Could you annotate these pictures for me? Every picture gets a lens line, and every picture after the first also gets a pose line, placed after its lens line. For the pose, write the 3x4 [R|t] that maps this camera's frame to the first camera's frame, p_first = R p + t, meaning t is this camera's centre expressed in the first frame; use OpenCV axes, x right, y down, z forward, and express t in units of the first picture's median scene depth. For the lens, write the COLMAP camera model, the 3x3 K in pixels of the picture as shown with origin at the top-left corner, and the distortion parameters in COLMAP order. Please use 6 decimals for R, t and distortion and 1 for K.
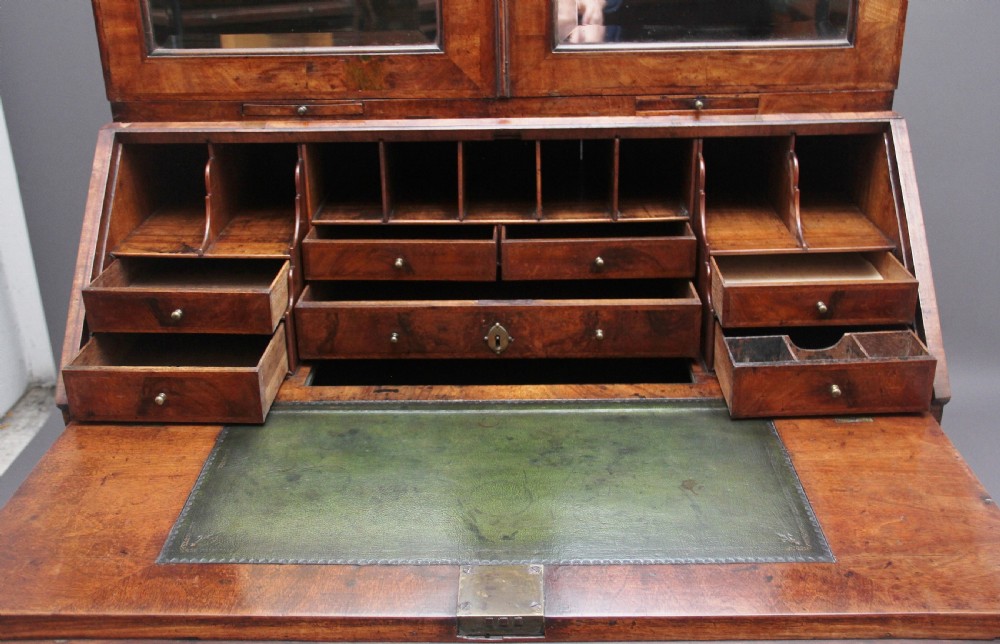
lens RADIAL K [[1051.7, 0, 507.9], [0, 1051.7, 312.9], [0, 0, 1]] dist [-0.048644, 0.000000]
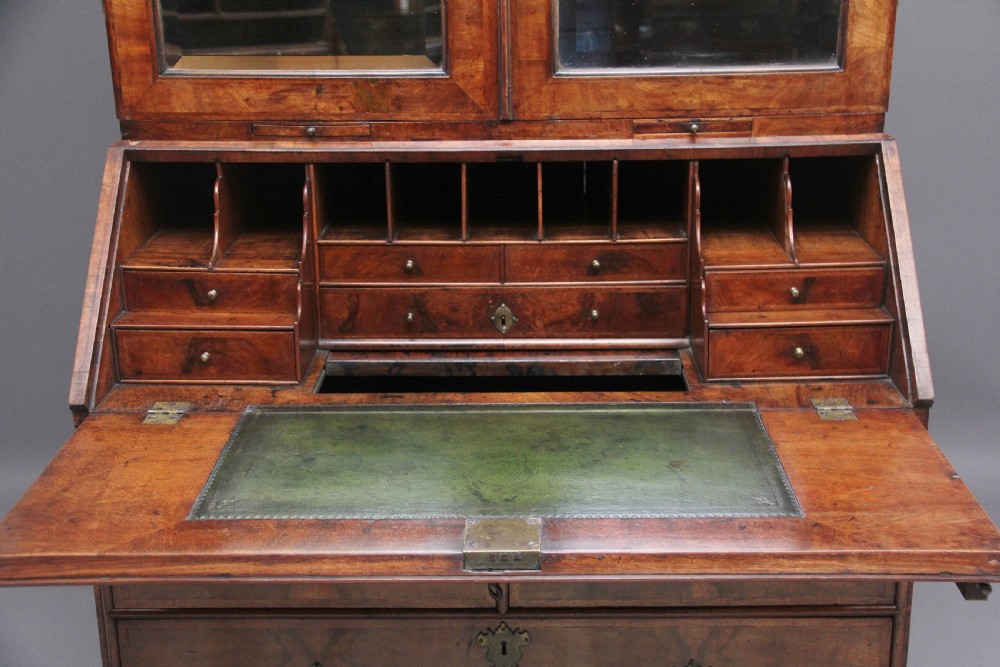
lens RADIAL K [[1326.3, 0, 520.6], [0, 1326.3, 334.0], [0, 0, 1]] dist [0.080980, 0.000000]
pose [[0.999947, 0.004634, 0.009167, -0.000933], [-0.003887, 0.996801, -0.079830, 0.112402], [-0.009507, 0.079790, 0.996766, -0.299891]]
